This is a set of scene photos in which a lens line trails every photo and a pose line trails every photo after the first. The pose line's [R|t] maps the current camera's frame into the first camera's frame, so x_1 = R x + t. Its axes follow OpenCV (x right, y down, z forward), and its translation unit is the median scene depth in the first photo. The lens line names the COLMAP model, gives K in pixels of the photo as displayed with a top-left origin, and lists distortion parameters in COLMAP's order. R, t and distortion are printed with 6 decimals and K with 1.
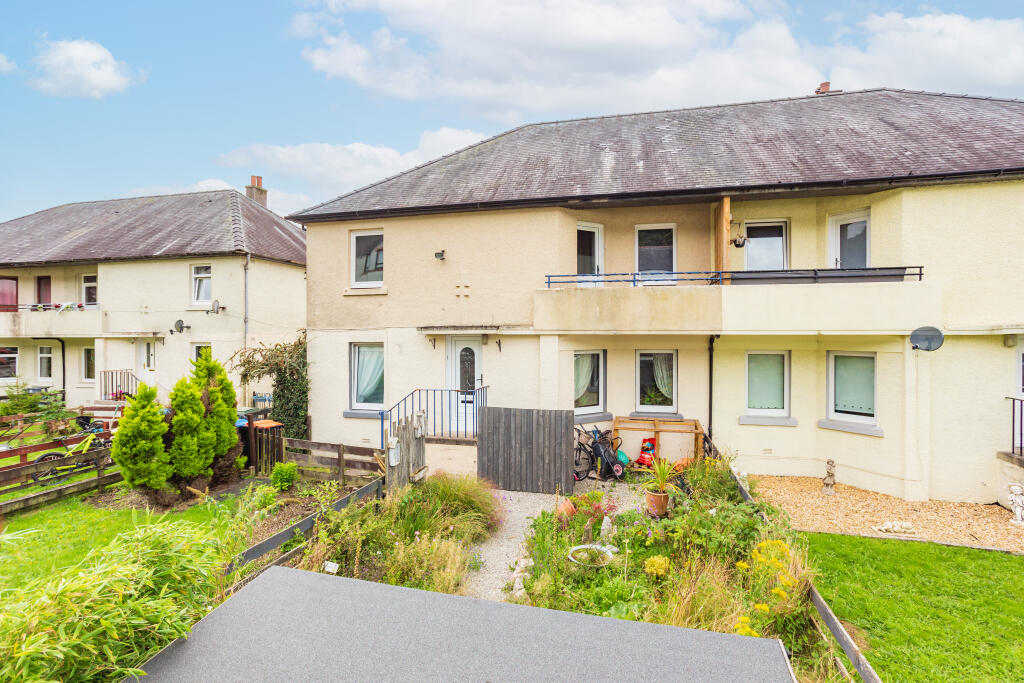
lens RADIAL K [[493.2, 0, 512.6], [0, 493.2, 339.1], [0, 0, 1]] dist [-0.006073, -0.000086]
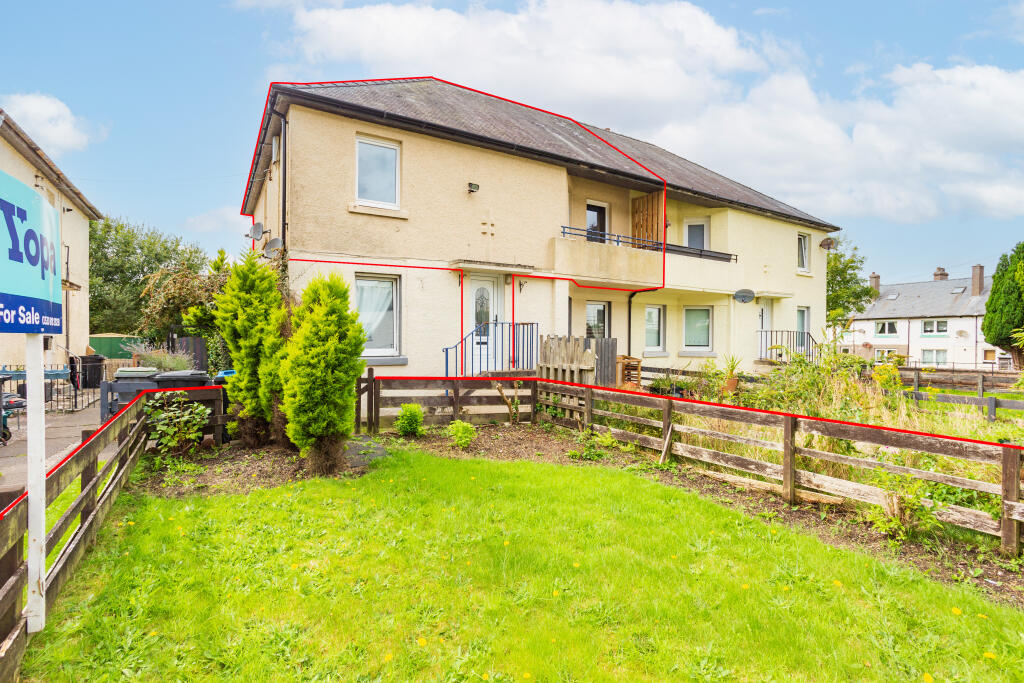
lens RADIAL K [[493.2, 0, 512.7], [0, 493.2, 341.5], [0, 0, 1]] dist [-0.006073, -0.000086]
pose [[0.703708, 0.000214, 0.710489, -0.815643], [-0.002542, 0.999994, 0.002217, 0.132869], [-0.710485, -0.003366, 0.703705, 0.291148]]
